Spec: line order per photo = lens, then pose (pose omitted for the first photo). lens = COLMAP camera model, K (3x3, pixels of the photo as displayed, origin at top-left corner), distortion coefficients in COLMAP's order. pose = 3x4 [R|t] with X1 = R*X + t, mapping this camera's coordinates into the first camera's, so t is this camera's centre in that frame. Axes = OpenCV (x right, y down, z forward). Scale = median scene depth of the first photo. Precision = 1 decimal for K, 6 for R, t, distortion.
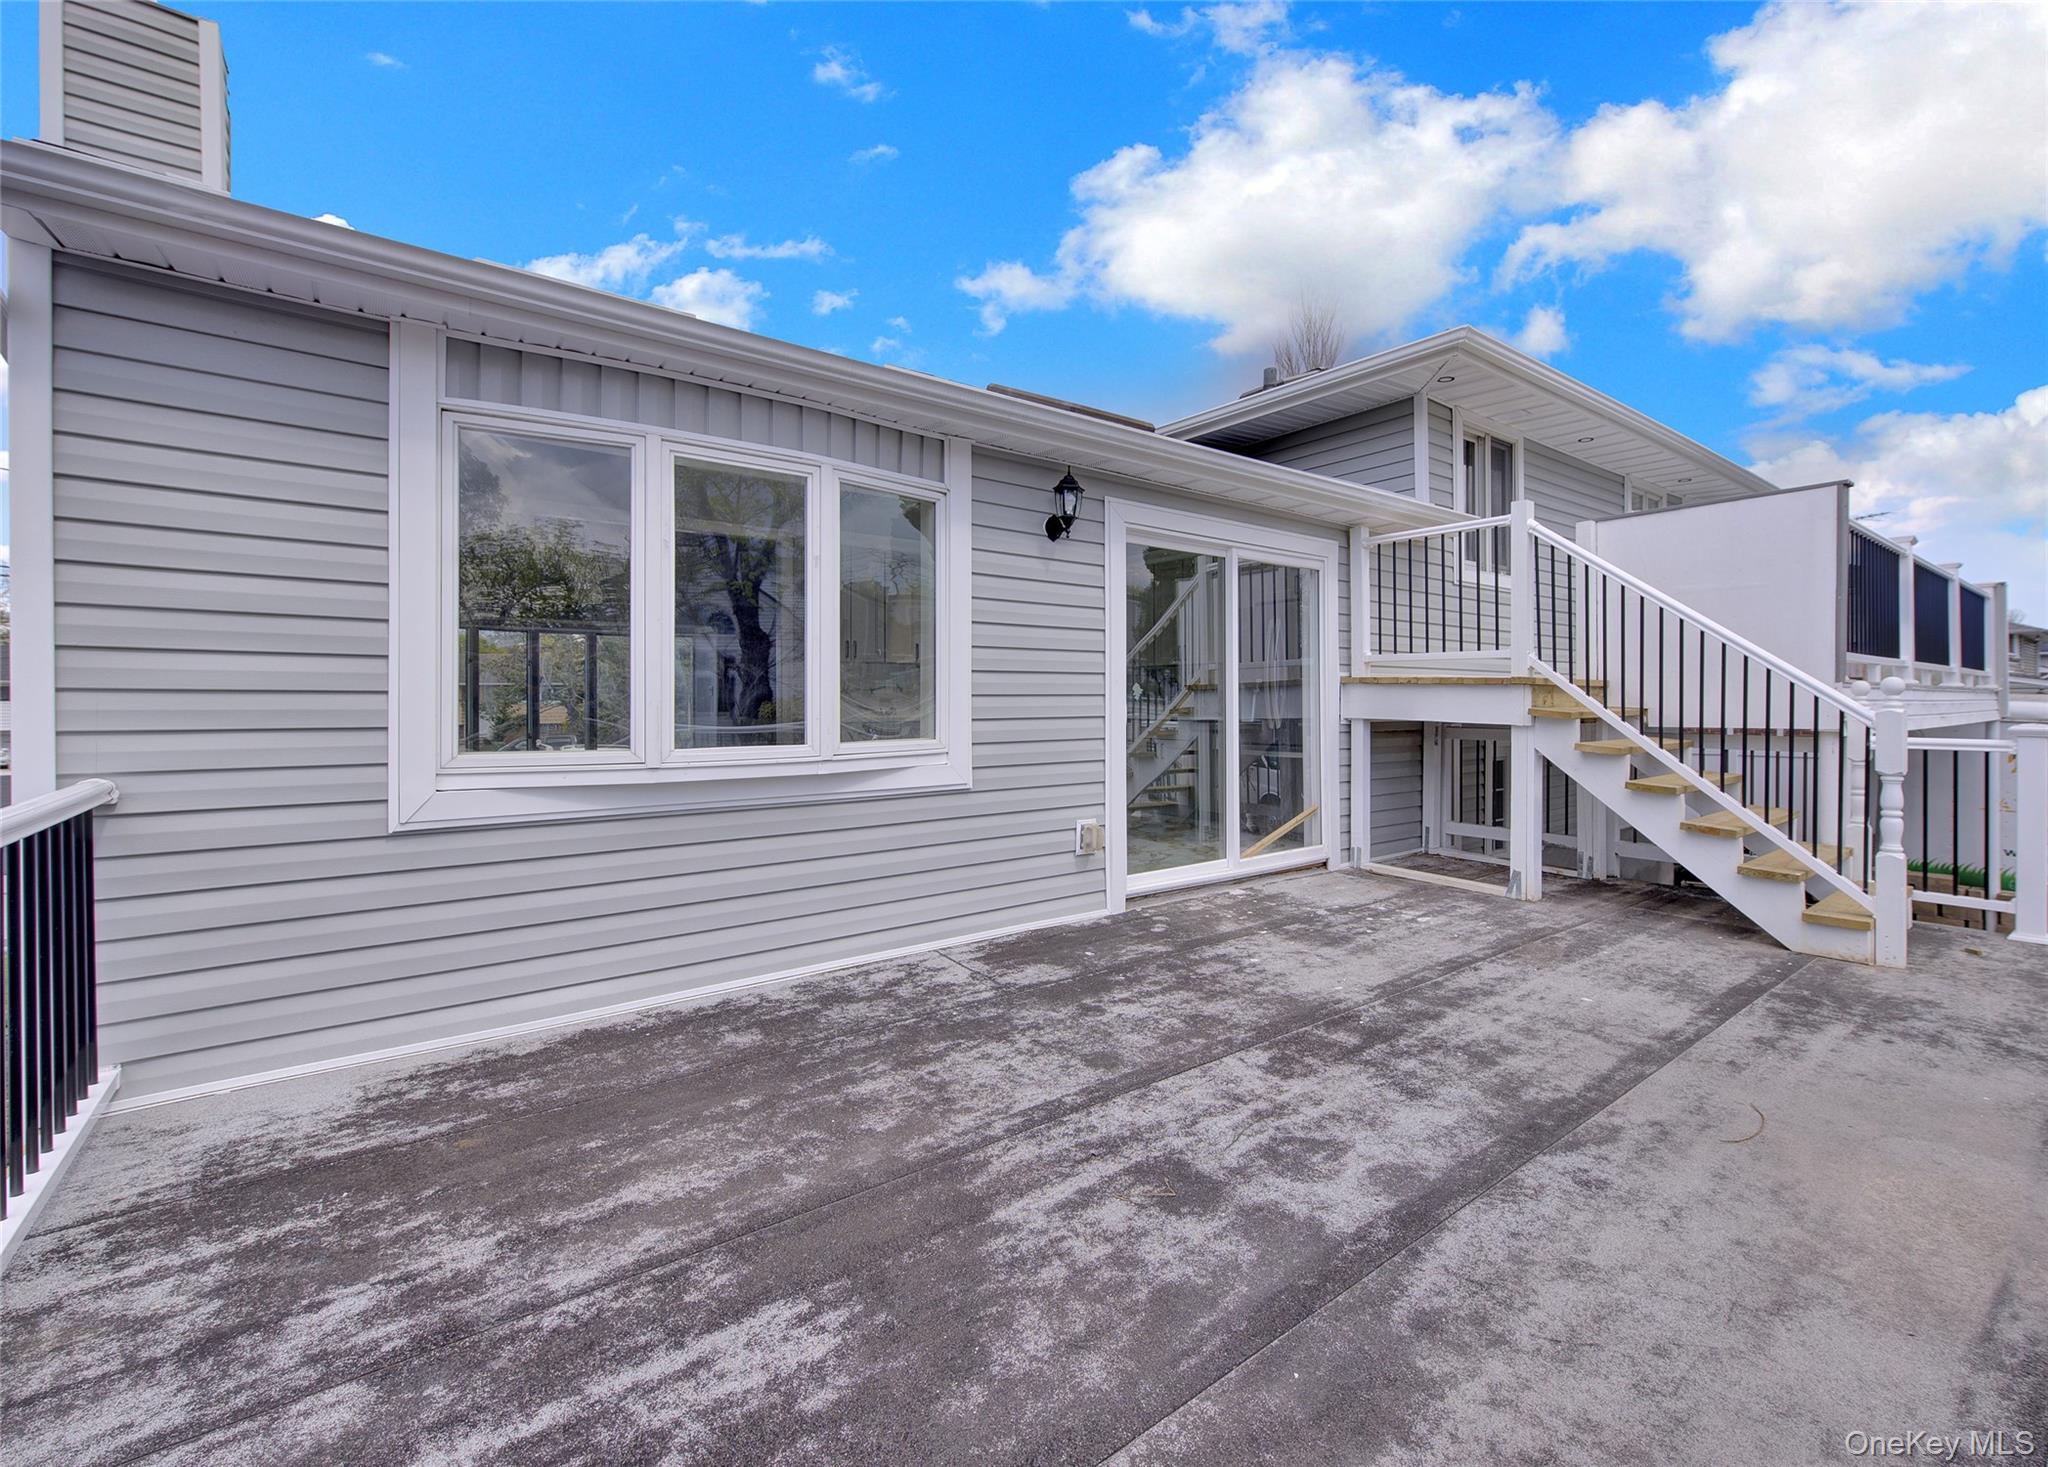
lens RADIAL K [[864.3, 0, 1018.9], [0, 864.3, 704.3], [0, 0, 1]] dist [-0.000017, -0.001003]
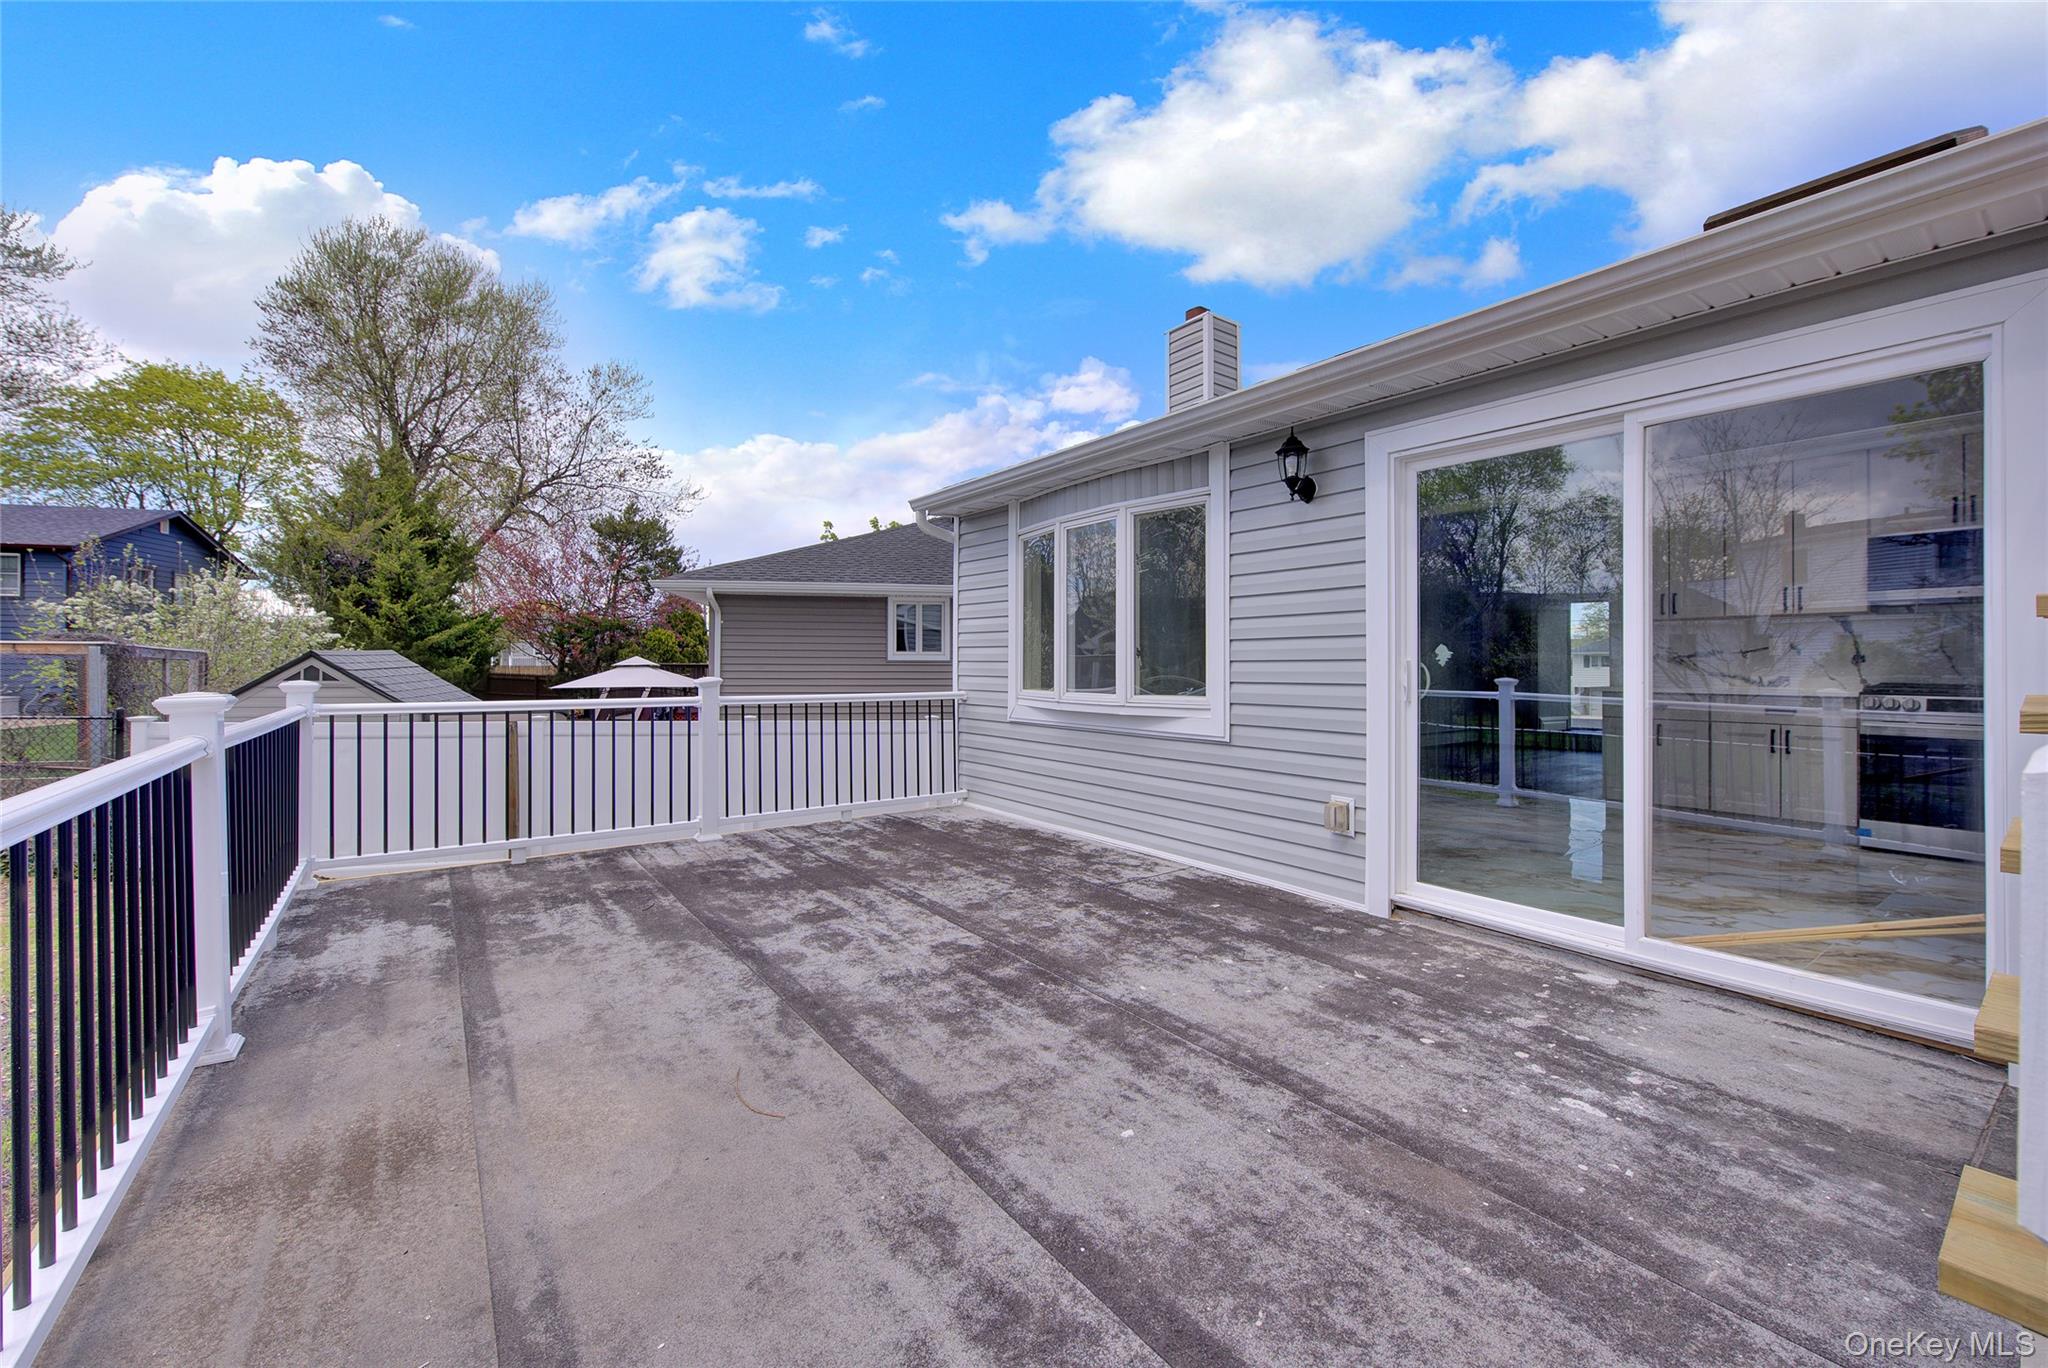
lens RADIAL K [[847.0, 0, 1118.7], [0, 847.0, 683.0], [0, 0, 1]] dist [0.000927, 0.000031]
pose [[0.045141, 0.021794, -0.998743, 1.458927], [-0.008498, 0.999734, 0.021432, -0.007128], [0.998944, 0.007520, 0.045315, 1.098584]]
